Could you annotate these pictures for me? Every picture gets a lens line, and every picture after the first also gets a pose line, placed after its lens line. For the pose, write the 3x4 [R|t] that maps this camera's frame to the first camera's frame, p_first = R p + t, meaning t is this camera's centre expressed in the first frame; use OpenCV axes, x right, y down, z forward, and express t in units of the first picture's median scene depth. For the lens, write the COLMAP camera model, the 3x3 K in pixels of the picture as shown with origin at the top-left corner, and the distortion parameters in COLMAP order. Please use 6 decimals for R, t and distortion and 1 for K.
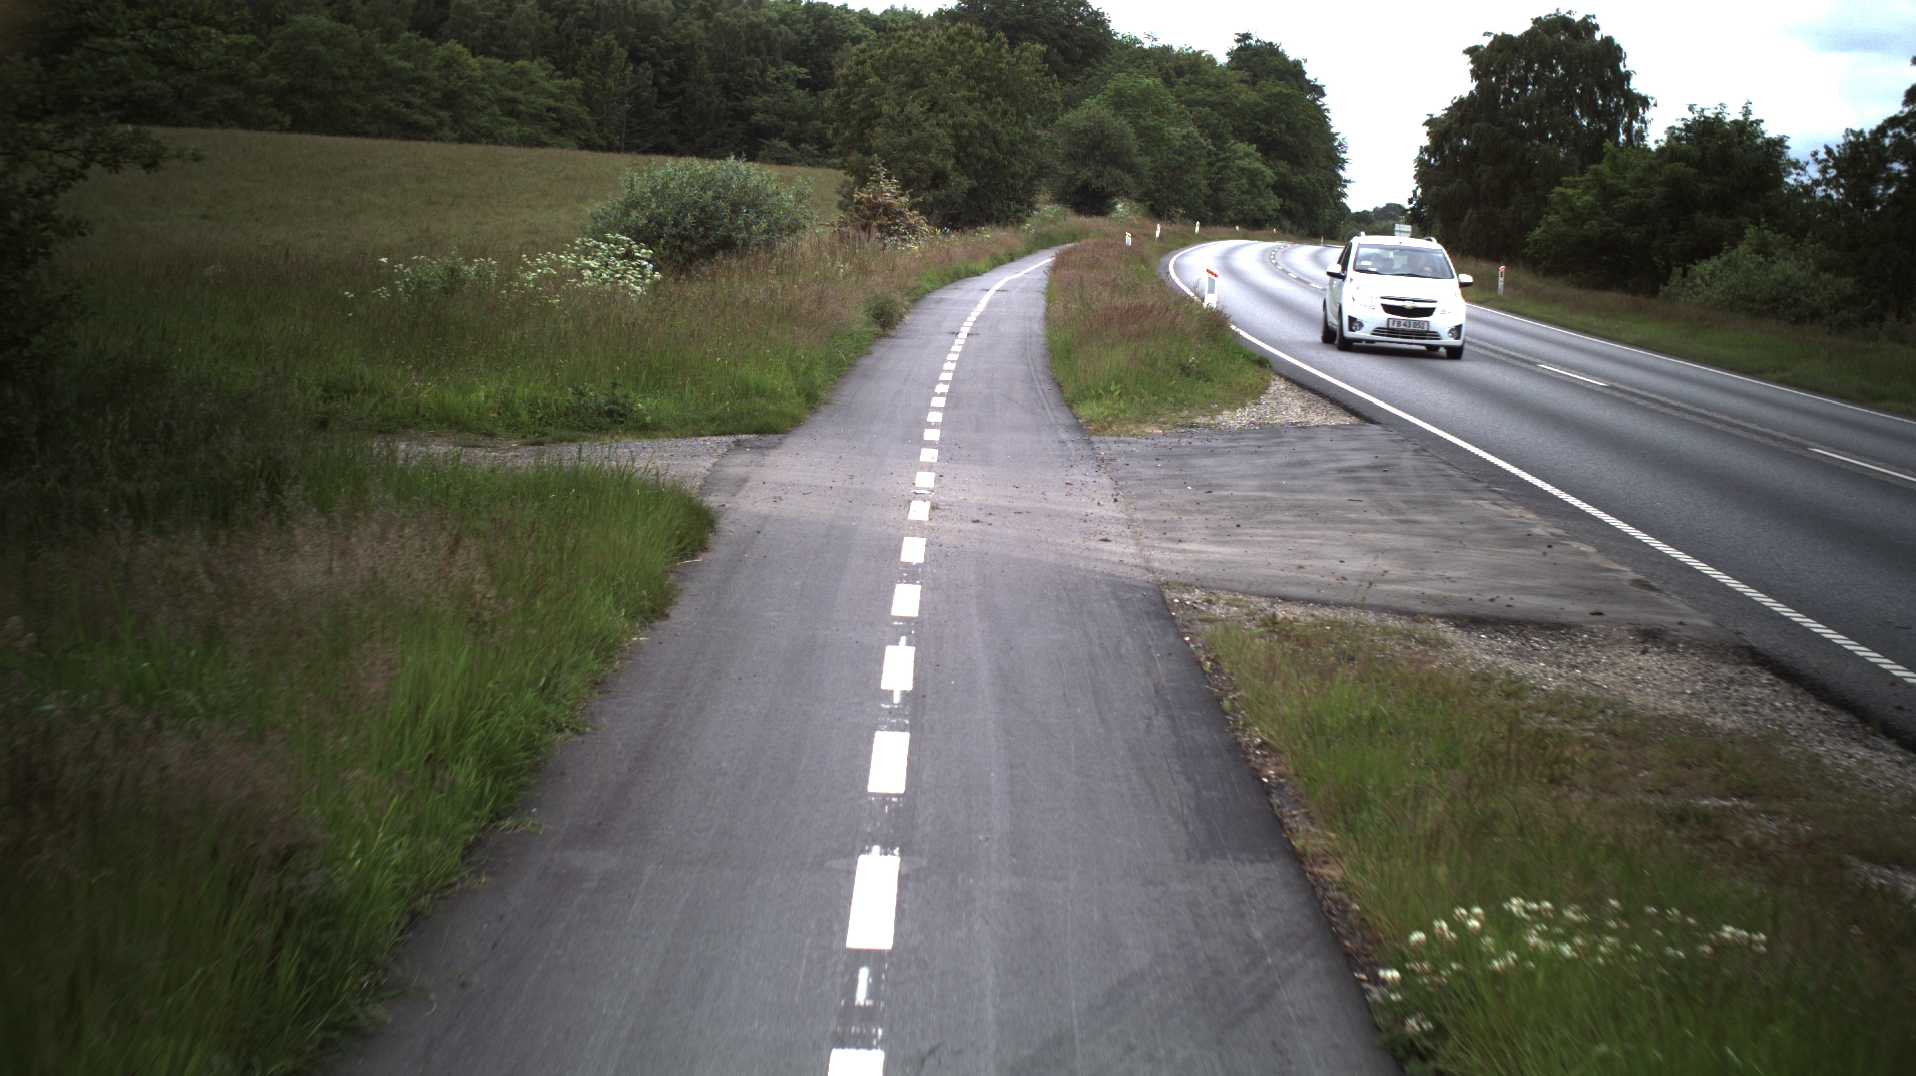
lens RADIAL K [[4480.4, 0, 961.7], [0, 4480.4, 537.8], [0, 0, 1]] dist [-0.401127, 0.000000]
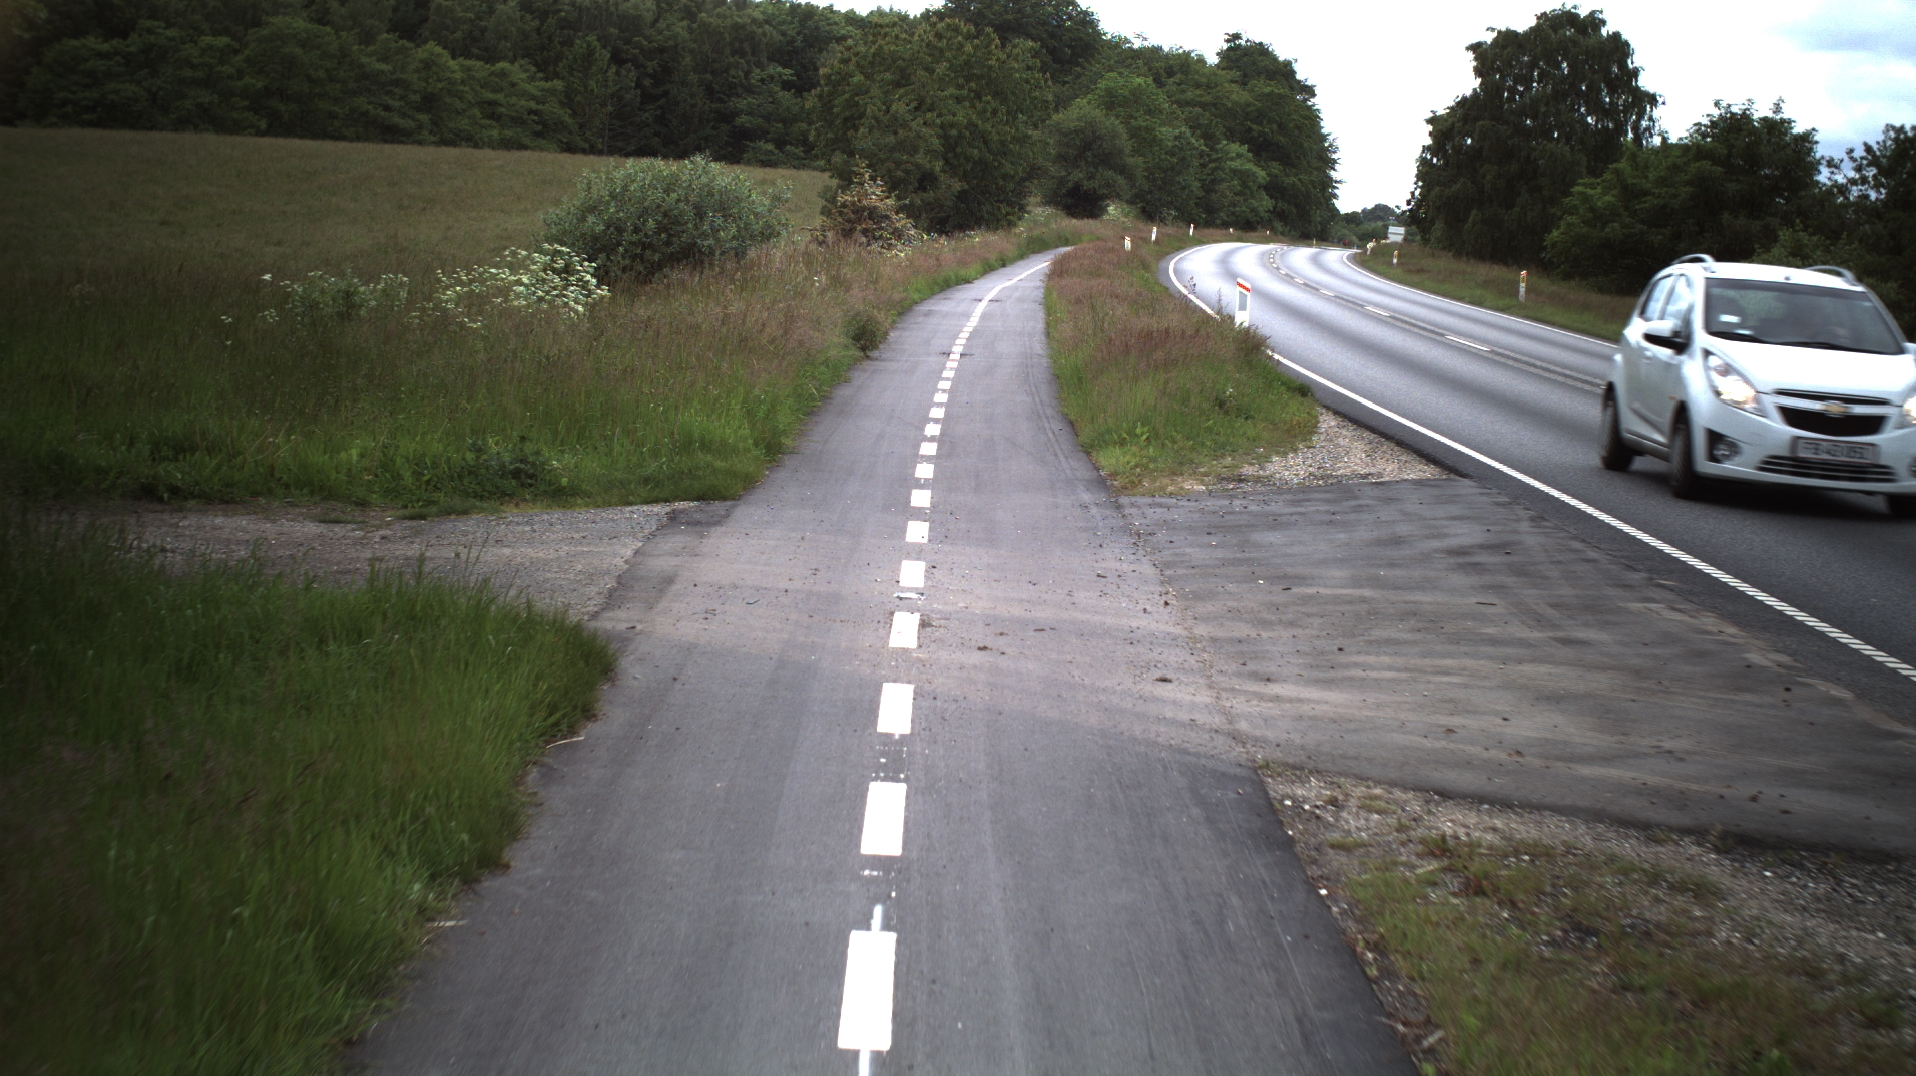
lens RADIAL K [[4480.4, 0, 948.4], [0, 4480.4, 543.1], [0, 0, 1]] dist [-0.401127, 0.000000]
pose [[0.999994, -0.003455, -0.000396, -0.000287], [0.003455, 0.999994, 0.000648, -0.002989], [0.000393, -0.000649, 1.000000, 0.038779]]
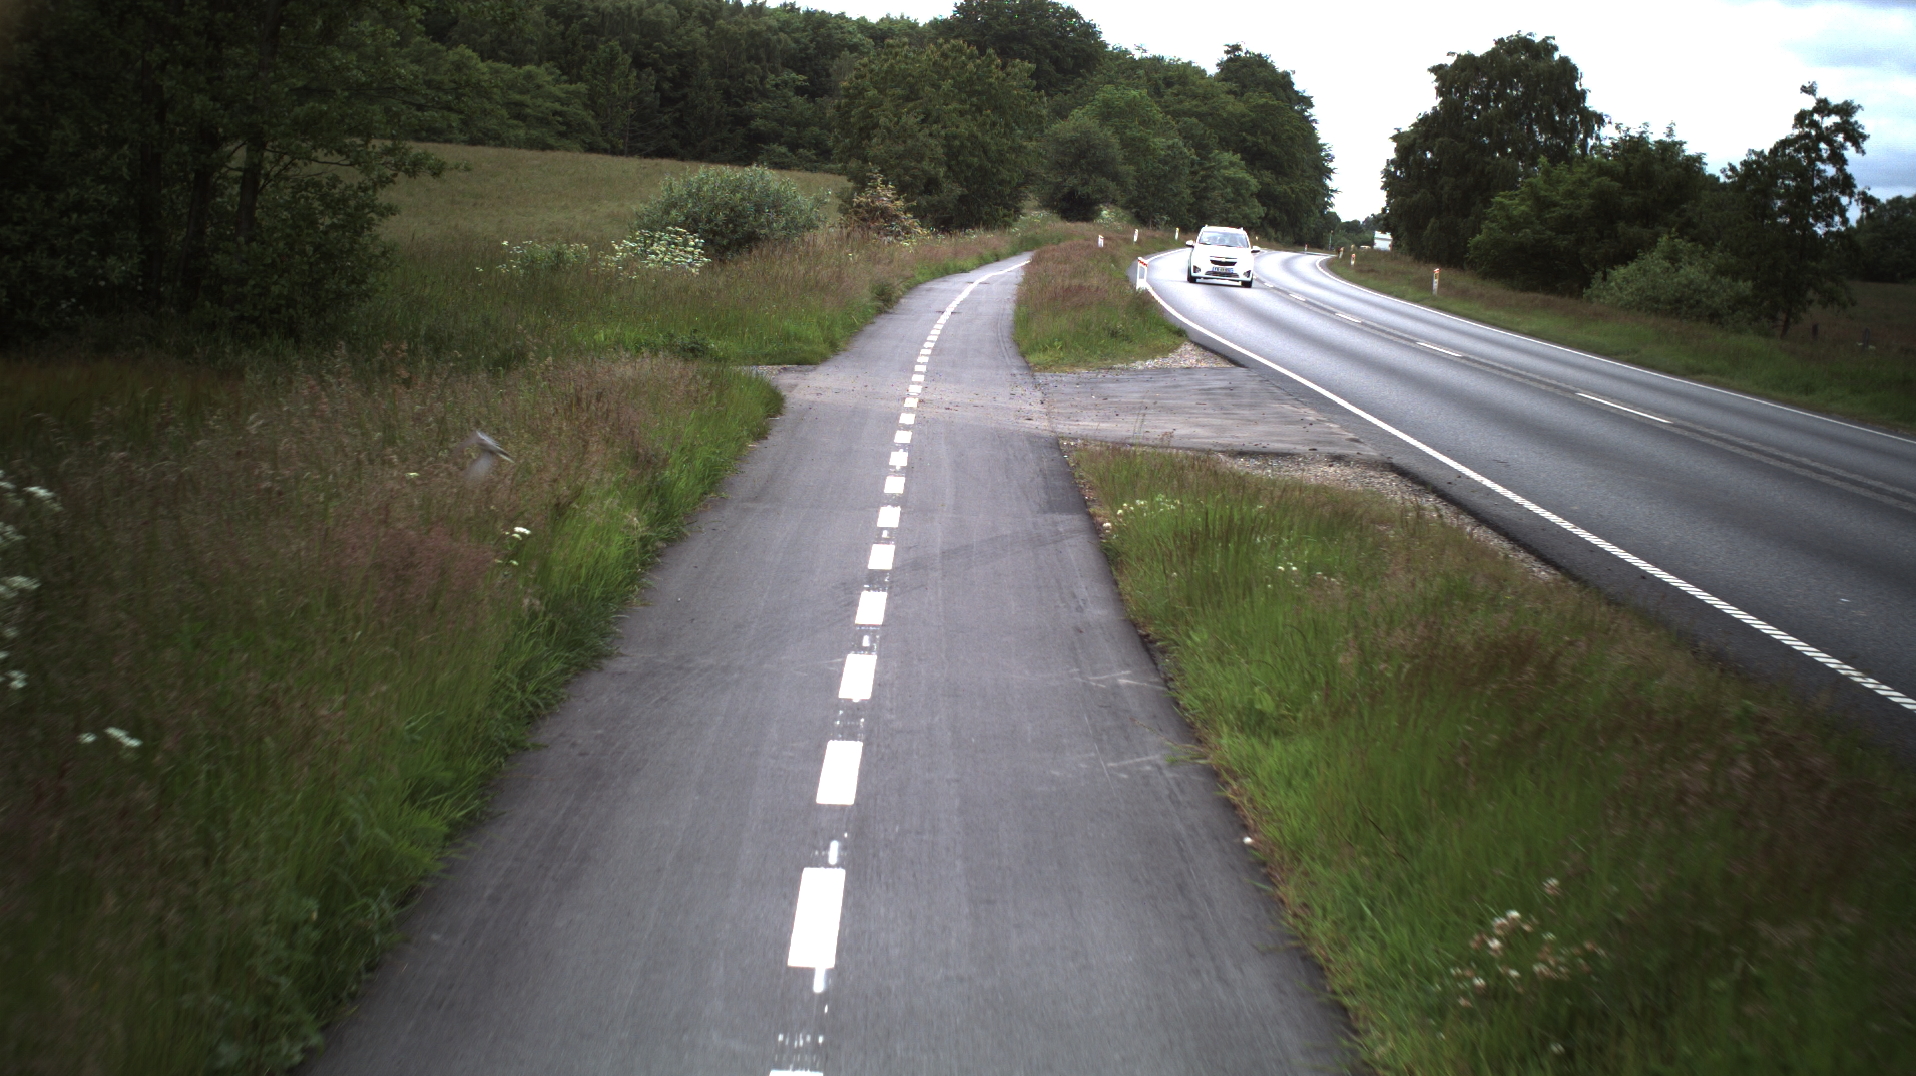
lens RADIAL K [[4482.1, 0, 965.2], [0, 4482.1, 524.4], [0, 0, 1]] dist [-0.415915, 0.000000]
pose [[0.999940, 0.010549, 0.002829, 0.000755], [-0.010537, 0.999935, -0.004288, 0.006074], [-0.002874, 0.004257, 0.999987, -0.077871]]
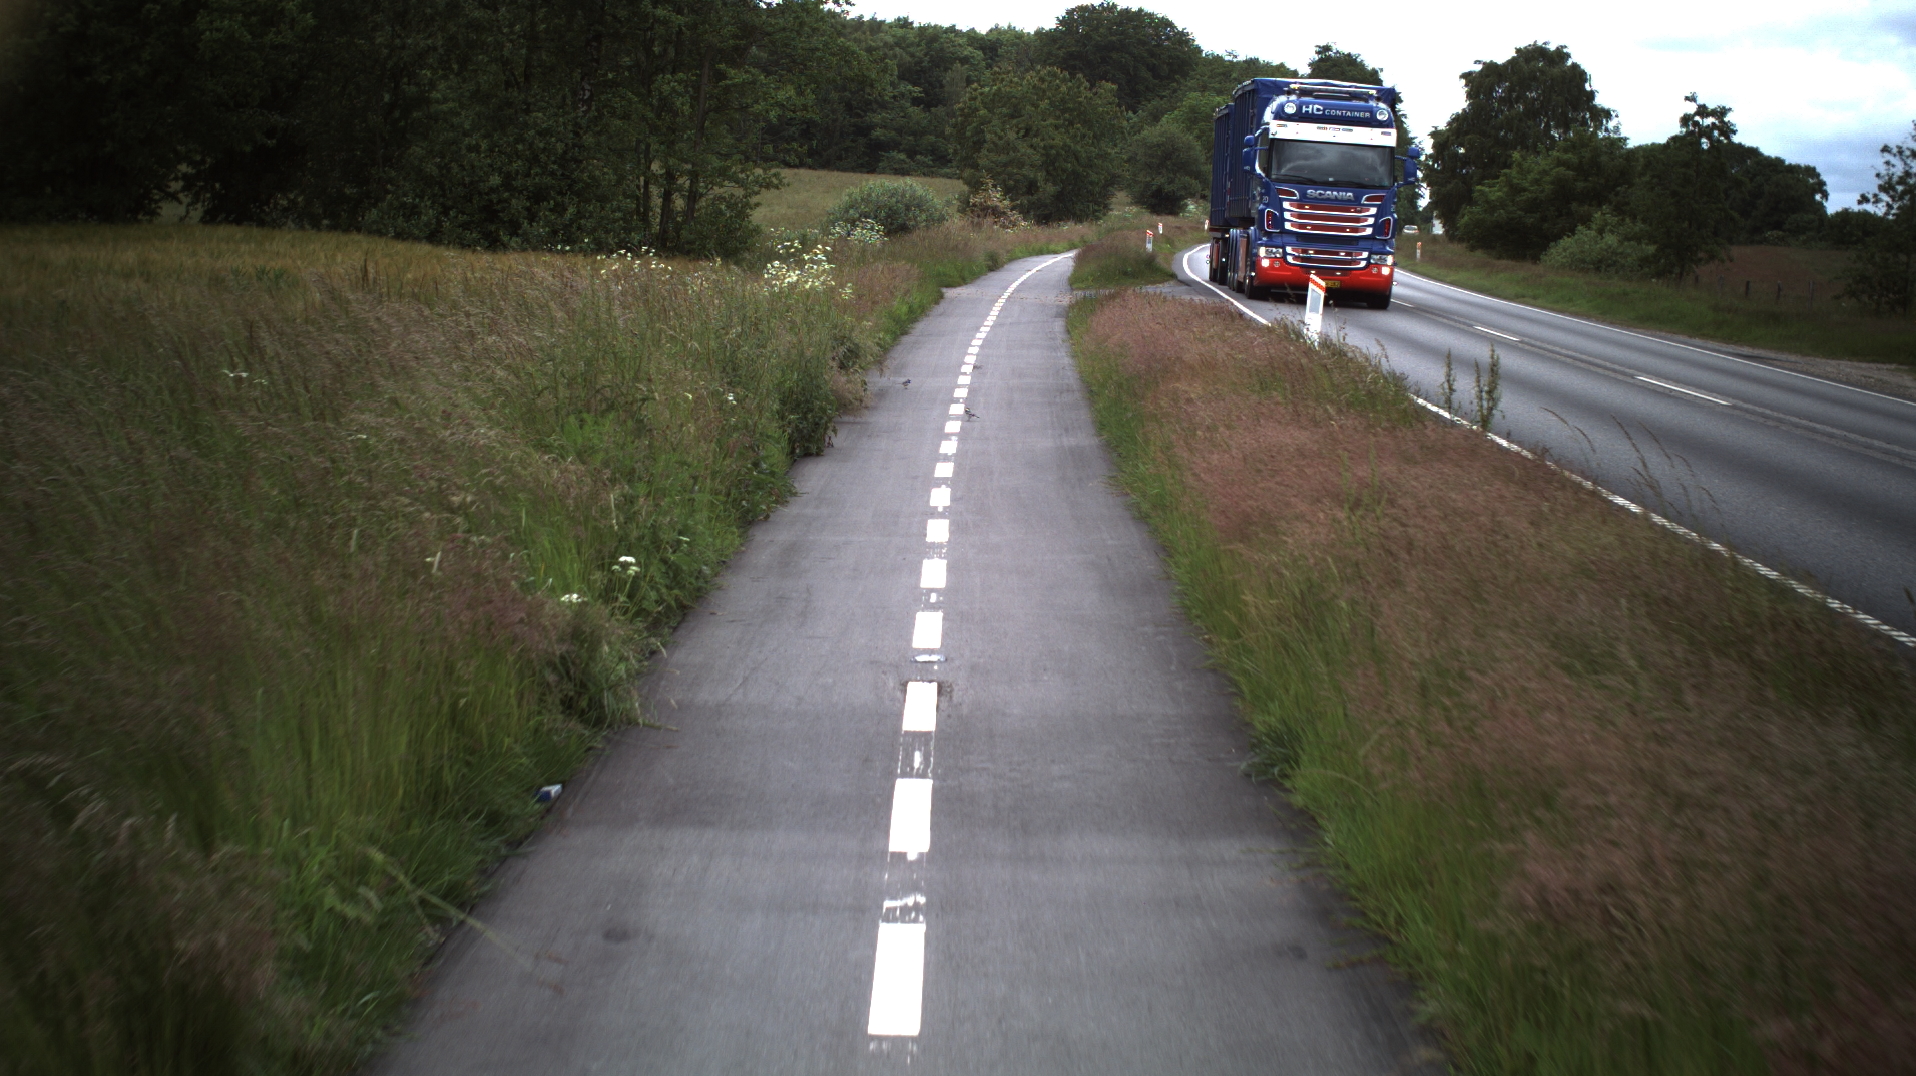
lens RADIAL K [[4485.9, 0, 943.4], [0, 4485.9, 547.2], [0, 0, 1]] dist [-0.388457, 0.000000]
pose [[0.999478, -0.013547, -0.029326, 0.005447], [0.013568, 0.999908, 0.000518, 0.024200], [0.029317, -0.000915, 0.999570, -0.311220]]
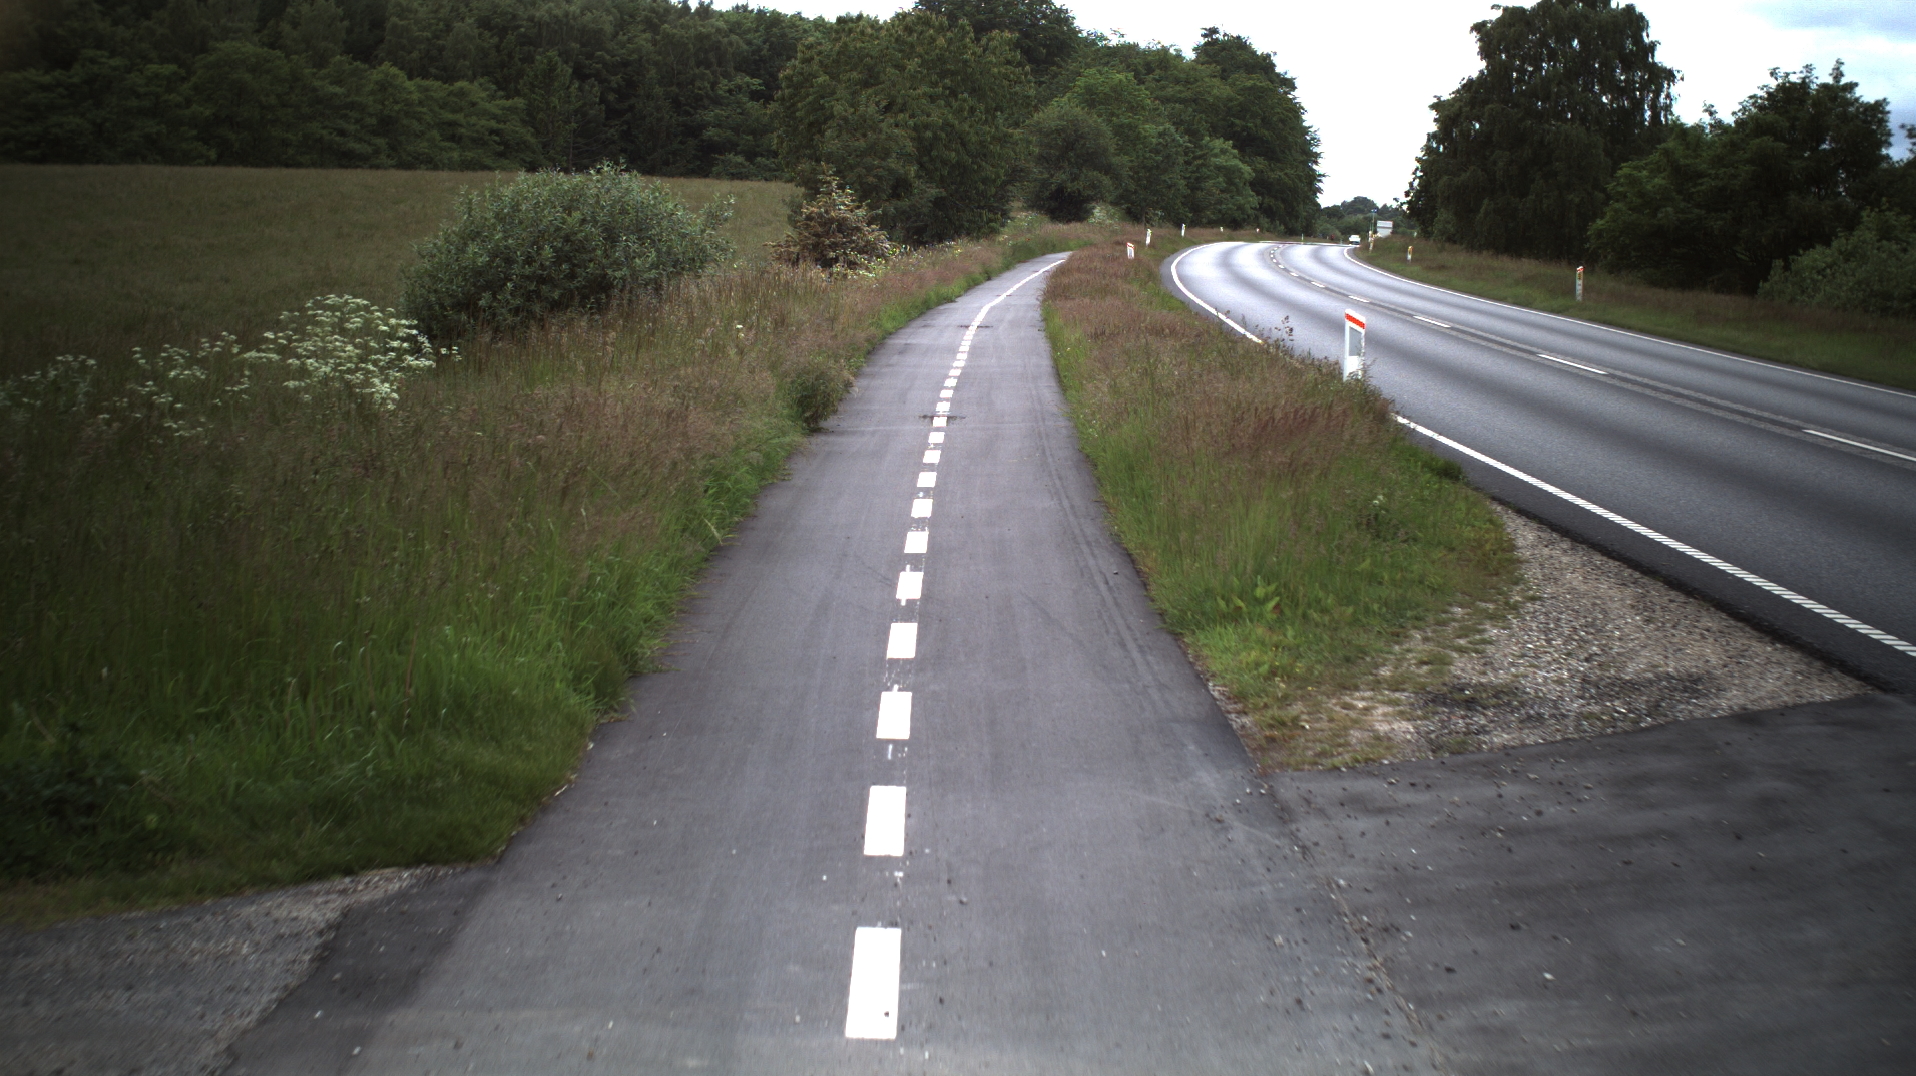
lens RADIAL K [[4480.4, 0, 957.8], [0, 4480.4, 540.7], [0, 0, 1]] dist [-0.401127, 0.000000]
pose [[0.999279, -0.037726, 0.004281, -0.000215], [0.037732, 0.999287, -0.001353, -0.008938], [-0.004227, 0.001514, 0.999990, 0.116286]]
